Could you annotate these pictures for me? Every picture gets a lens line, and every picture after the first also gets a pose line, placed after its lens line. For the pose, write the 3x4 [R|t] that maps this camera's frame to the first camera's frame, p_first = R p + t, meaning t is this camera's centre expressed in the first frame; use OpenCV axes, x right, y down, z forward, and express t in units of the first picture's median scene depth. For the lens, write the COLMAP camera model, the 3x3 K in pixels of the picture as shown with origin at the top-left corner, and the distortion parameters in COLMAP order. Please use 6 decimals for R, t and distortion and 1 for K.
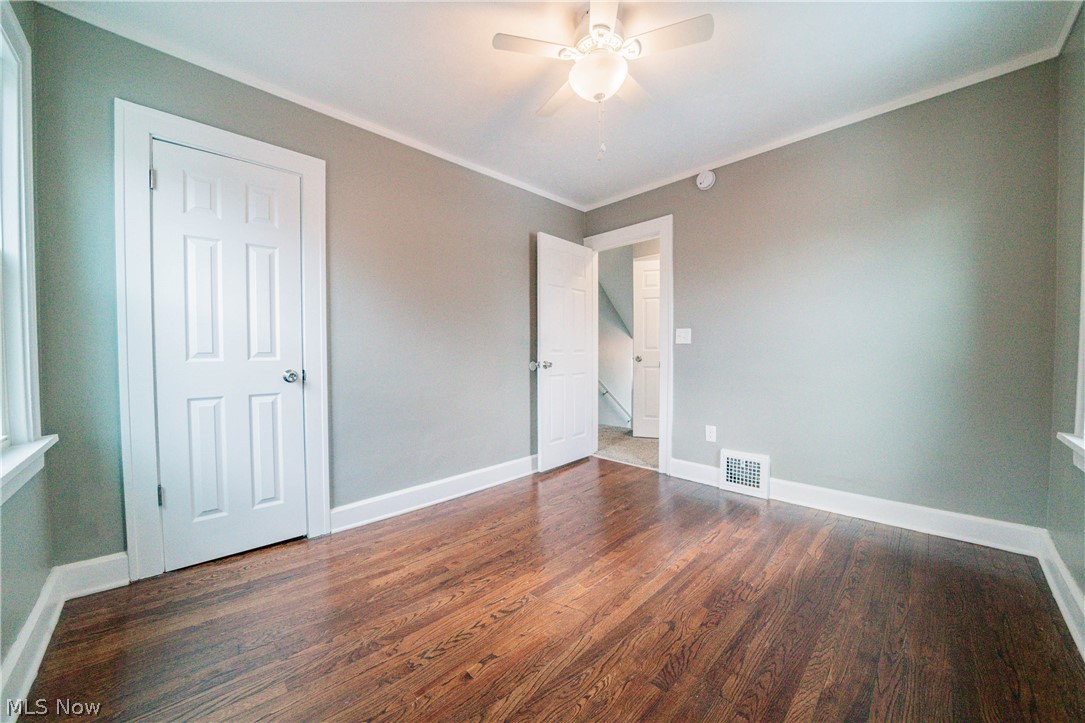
lens RADIAL K [[381.2, 0, 543.6], [0, 381.2, 359.5], [0, 0, 1]] dist [-0.001381, -0.000065]
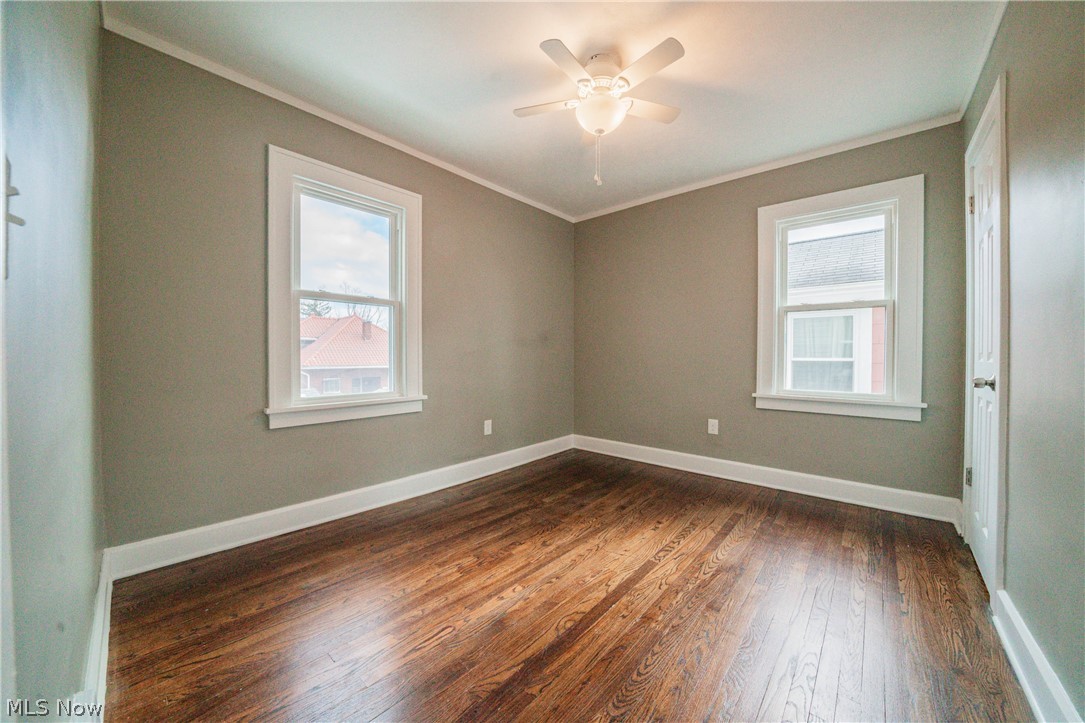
lens RADIAL K [[381.2, 0, 541.9], [0, 381.2, 360.5], [0, 0, 1]] dist [-0.001381, -0.000065]
pose [[-0.997201, -0.003169, -0.074700, 0.405694], [-0.005522, 0.999494, 0.031321, -0.028544], [0.074563, 0.031646, -0.996714, 2.150917]]
